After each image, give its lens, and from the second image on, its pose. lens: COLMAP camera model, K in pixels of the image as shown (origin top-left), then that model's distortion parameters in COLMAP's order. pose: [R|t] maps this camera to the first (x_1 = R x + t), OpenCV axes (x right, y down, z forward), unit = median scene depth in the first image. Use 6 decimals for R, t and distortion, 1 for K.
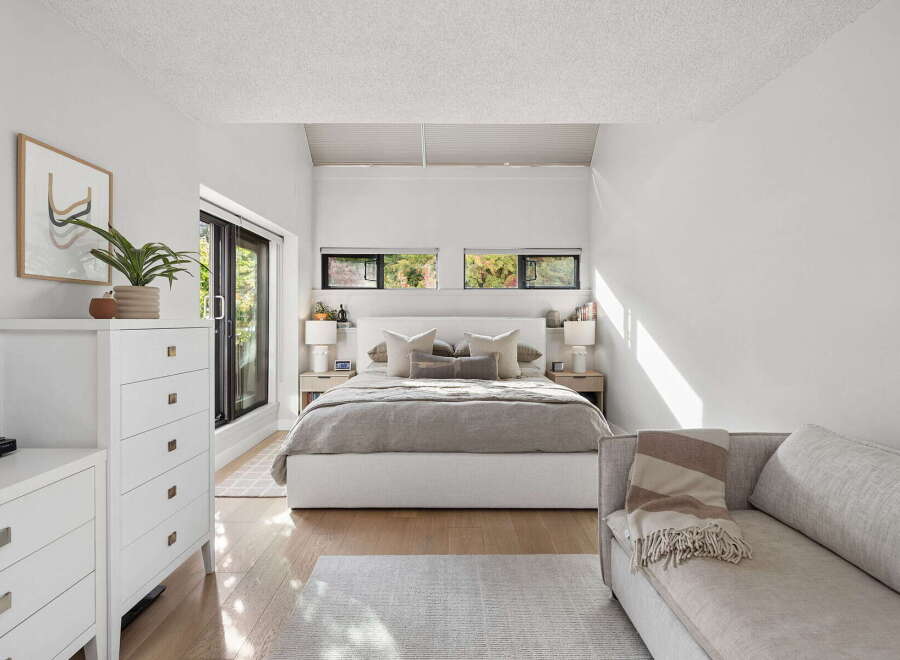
lens RADIAL K [[426.7, 0, 452.6], [0, 426.7, 322.6], [0, 0, 1]] dist [-0.000932, -0.000109]
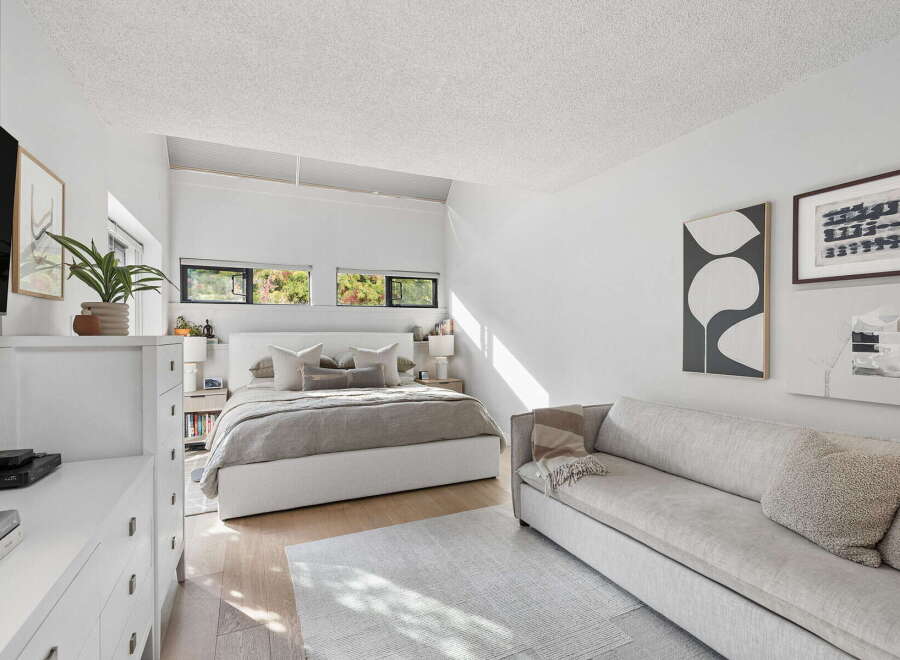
lens RADIAL K [[432.4, 0, 447.2], [0, 432.4, 333.0], [0, 0, 1]] dist [0.002258, 0.000561]
pose [[0.914386, -0.003347, 0.404829, -0.198593], [0.007548, 0.999933, -0.008782, 0.000360], [-0.404773, 0.011086, 0.914350, -0.111477]]
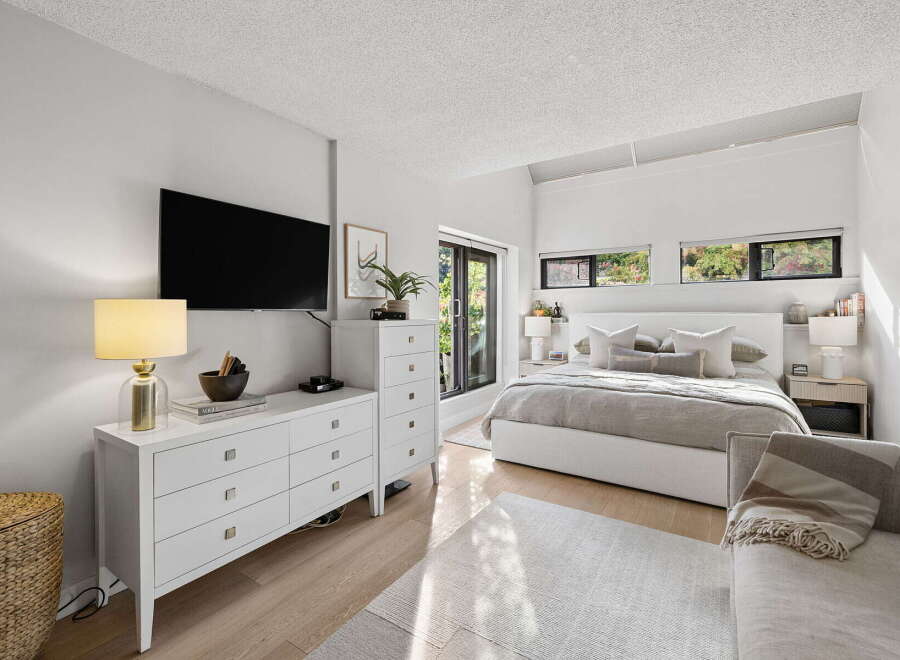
lens RADIAL K [[421.8, 0, 448.9], [0, 421.8, 313.6], [0, 0, 1]] dist [0.000646, 0.000074]
pose [[0.829244, -0.004263, -0.558871, 0.160578], [0.003607, 0.999991, -0.002275, -0.012378], [0.558876, -0.000130, 0.829251, -0.118239]]
